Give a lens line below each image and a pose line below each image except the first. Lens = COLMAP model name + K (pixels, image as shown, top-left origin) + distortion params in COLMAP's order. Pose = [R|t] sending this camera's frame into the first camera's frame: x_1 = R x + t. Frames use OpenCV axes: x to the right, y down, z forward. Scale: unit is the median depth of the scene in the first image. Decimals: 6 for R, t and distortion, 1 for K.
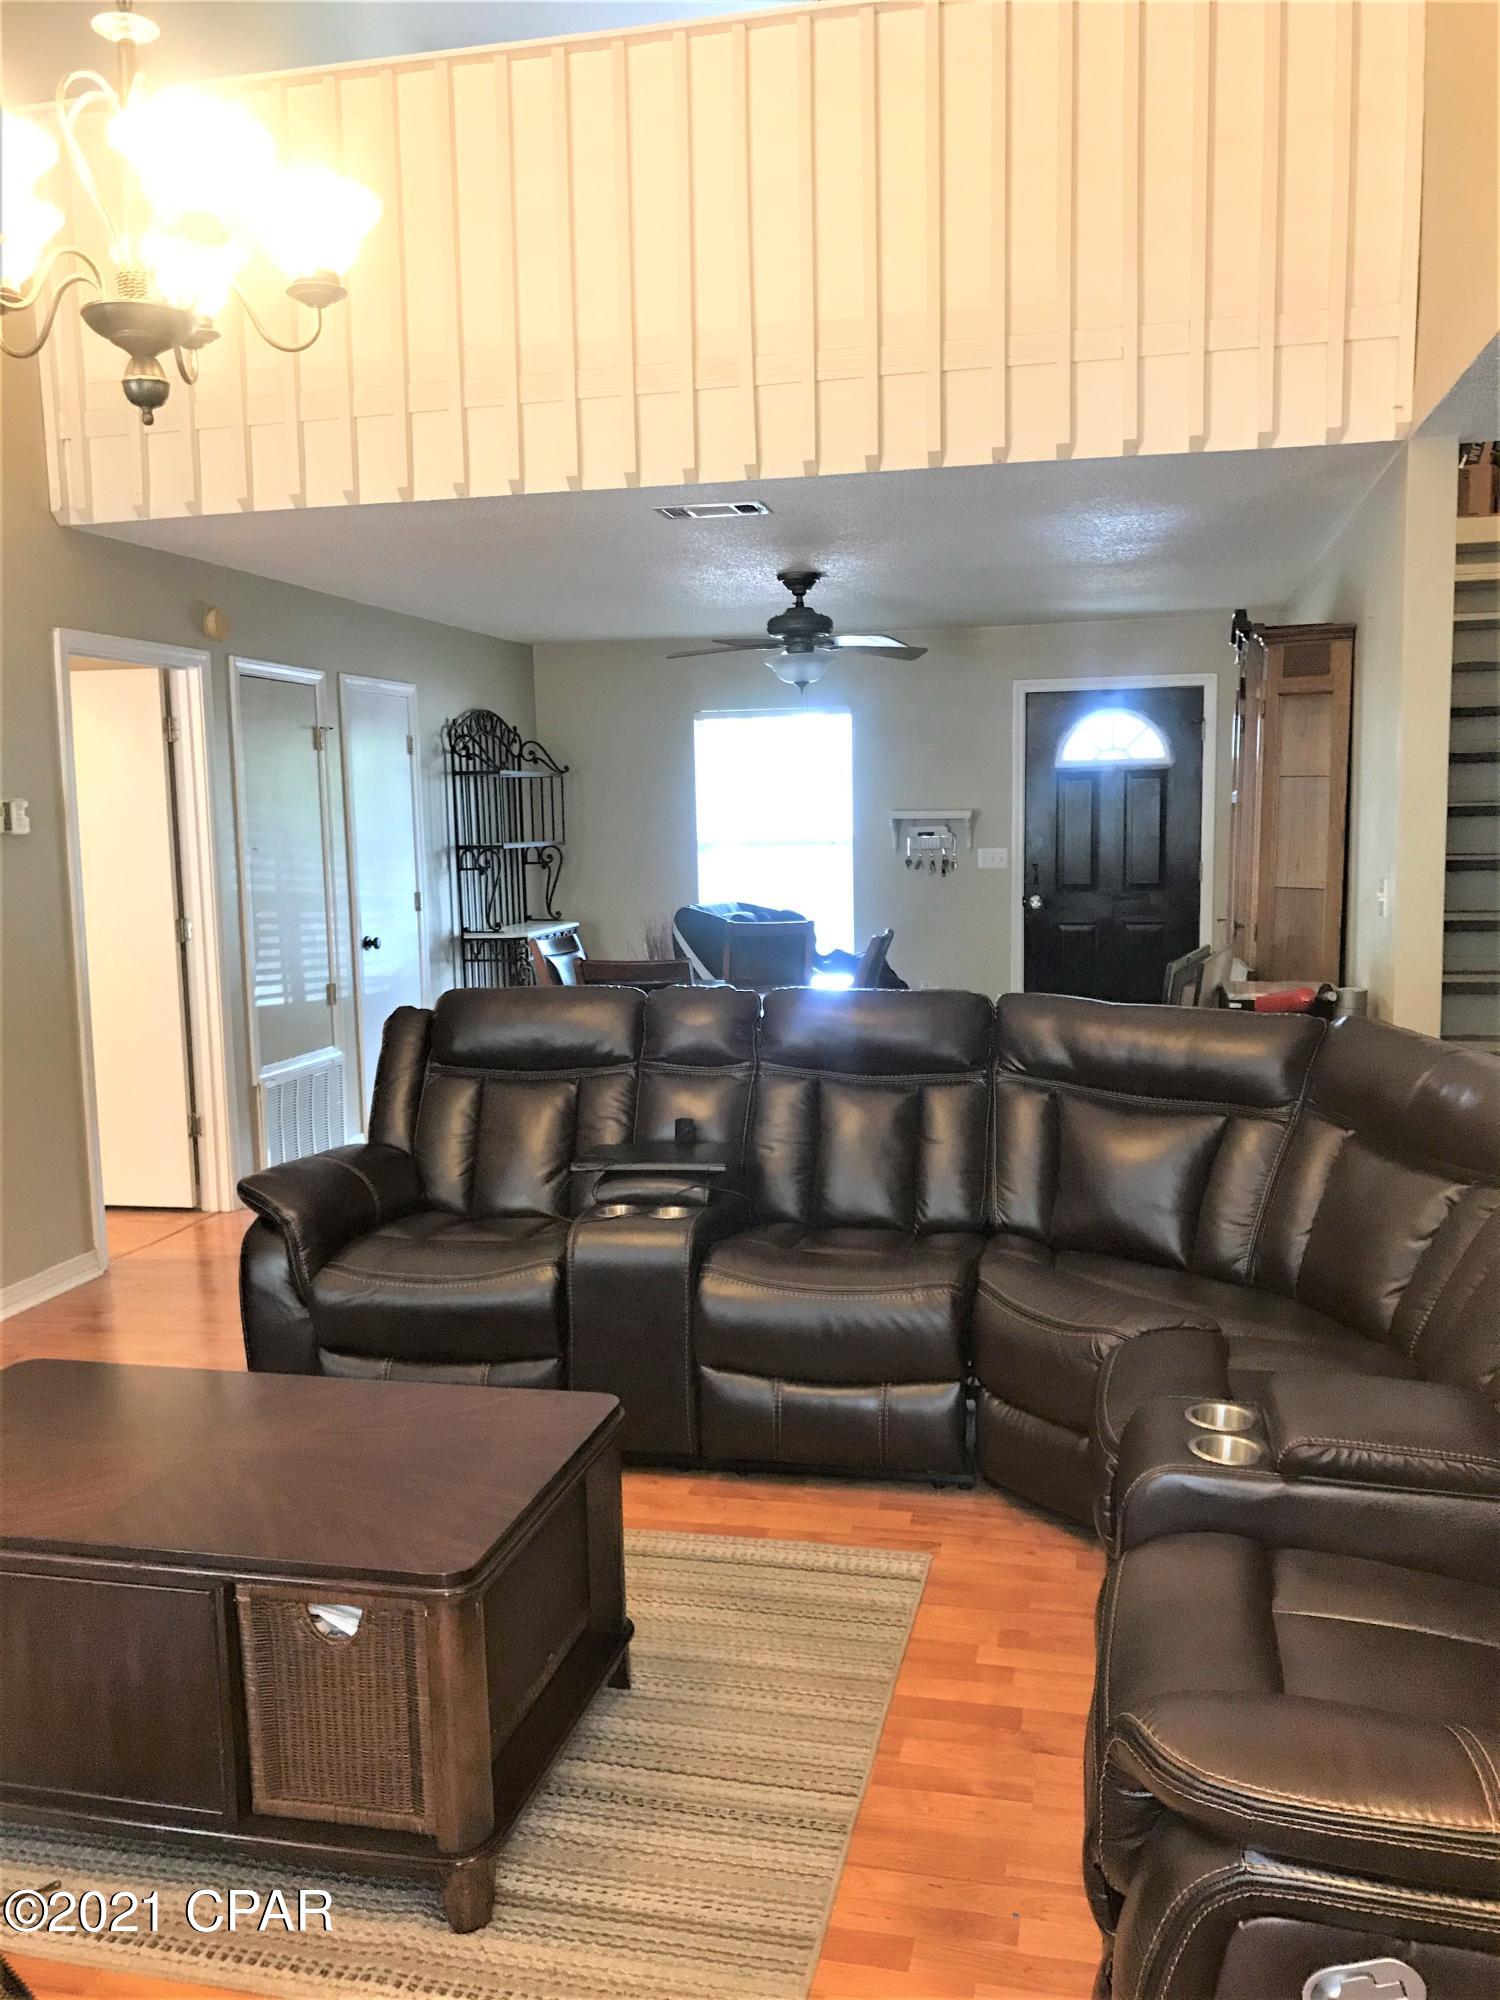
lens RADIAL K [[1640.9, 0, 752.3], [0, 1640.9, 1001.1], [0, 0, 1]] dist [0.036381, -0.041110]
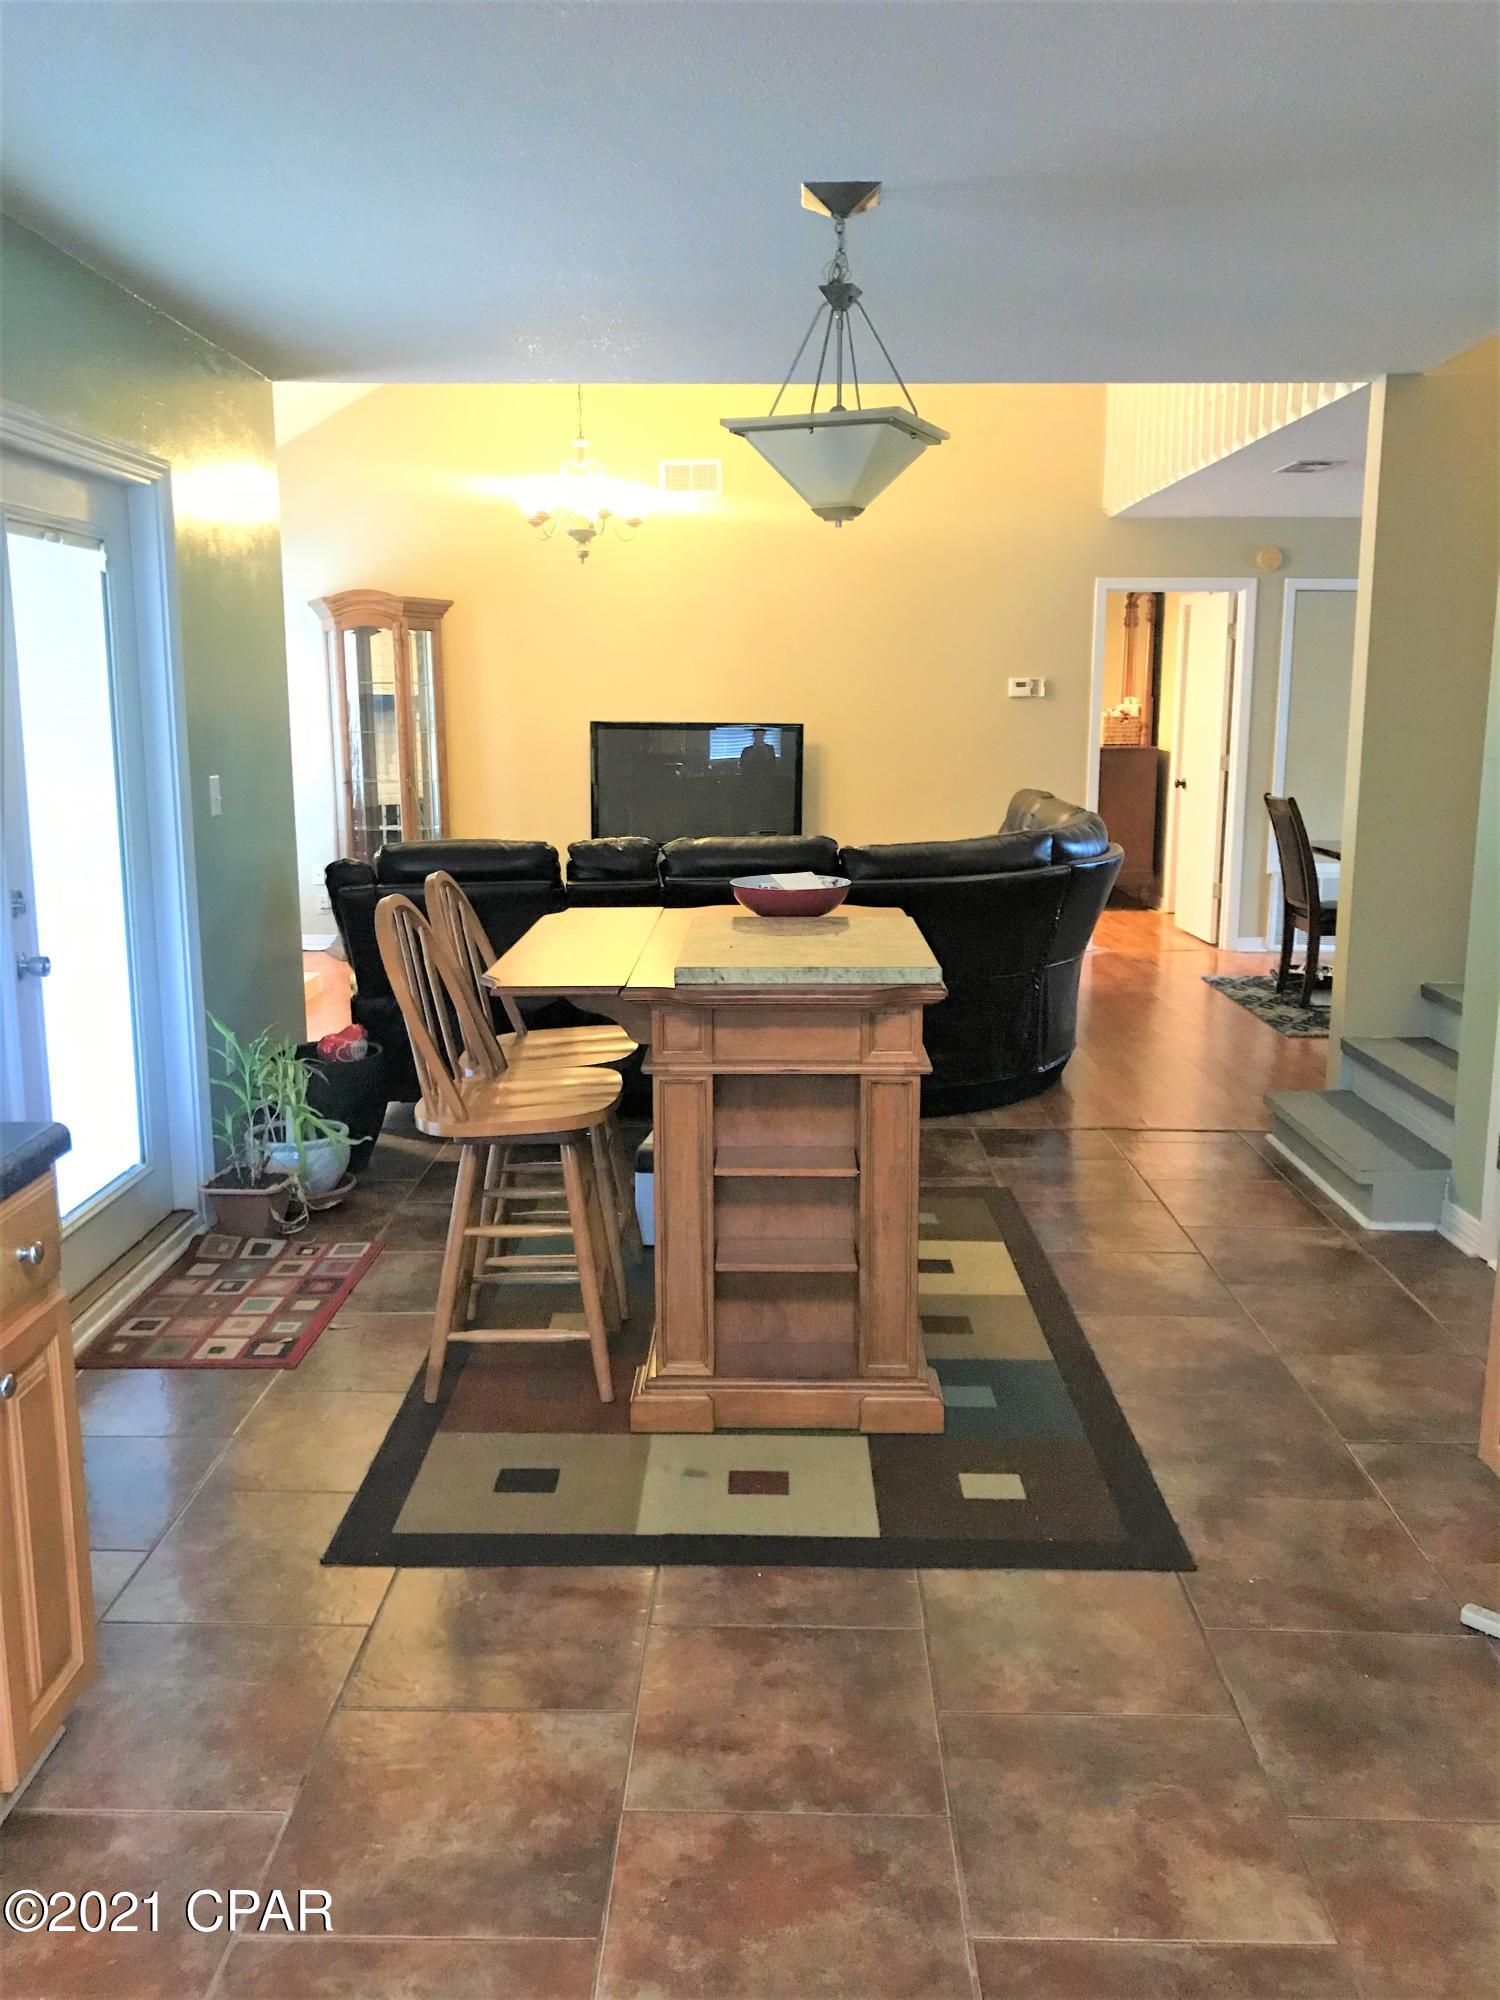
lens RADIAL K [[1640.9, 0, 749.1], [0, 1640.9, 999.0], [0, 0, 1]] dist [0.036381, -0.041110]
pose [[0.221452, 0.210429, -0.952197, 1.151540], [-0.123696, 0.974615, 0.186615, -0.075302], [0.967294, 0.076456, 0.241860, 0.269700]]
